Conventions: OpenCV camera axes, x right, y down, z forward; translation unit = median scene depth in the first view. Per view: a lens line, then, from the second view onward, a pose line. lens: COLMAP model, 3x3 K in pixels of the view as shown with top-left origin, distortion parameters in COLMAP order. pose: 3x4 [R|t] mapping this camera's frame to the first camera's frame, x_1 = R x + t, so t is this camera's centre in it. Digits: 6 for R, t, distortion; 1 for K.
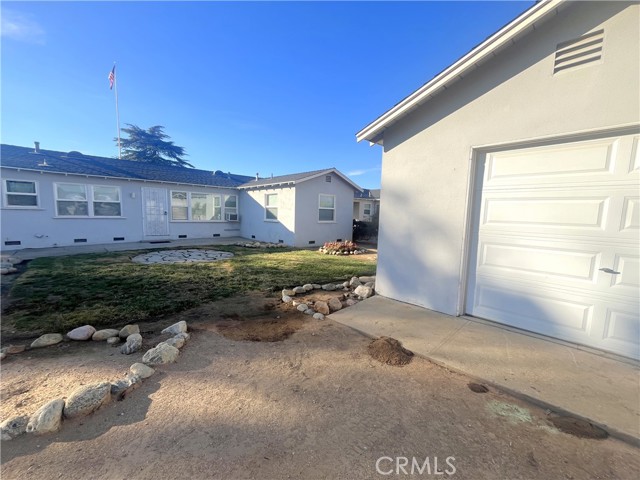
lens RADIAL K [[268.7, 0, 320.0], [0, 268.7, 240.0], [0, 0, 1]] dist [-0.002695, -0.000310]
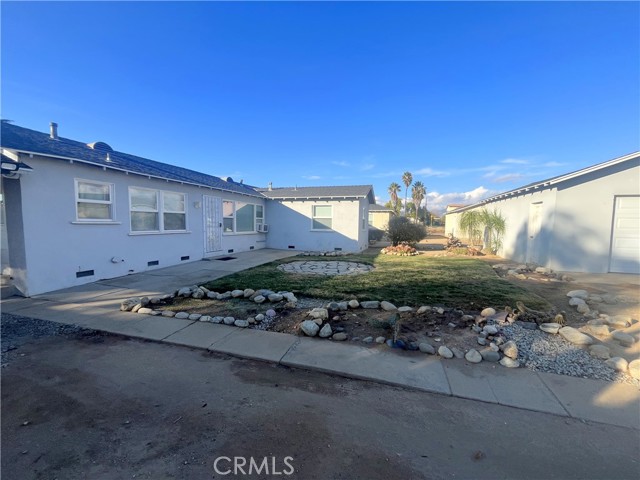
lens RADIAL K [[268.7, 0, 320.0], [0, 268.7, 240.0], [0, 0, 1]] dist [-0.002695, -0.000310]
pose [[0.869419, -0.044752, 0.492045, -0.791887], [0.057181, 0.998311, -0.010239, -0.026861], [-0.490756, 0.037038, 0.870510, 0.089857]]
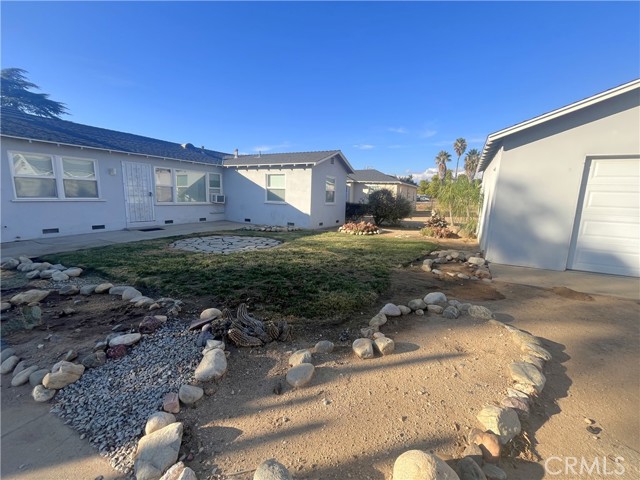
lens RADIAL K [[280.1, 0, 320.0], [0, 280.1, 240.0], [0, 0, 1]] dist [-0.000962, -0.000131]
pose [[0.943630, -0.048572, 0.327420, -0.405076], [0.025740, 0.996947, 0.073713, -0.010200], [-0.330001, -0.061130, 0.941999, 0.003528]]
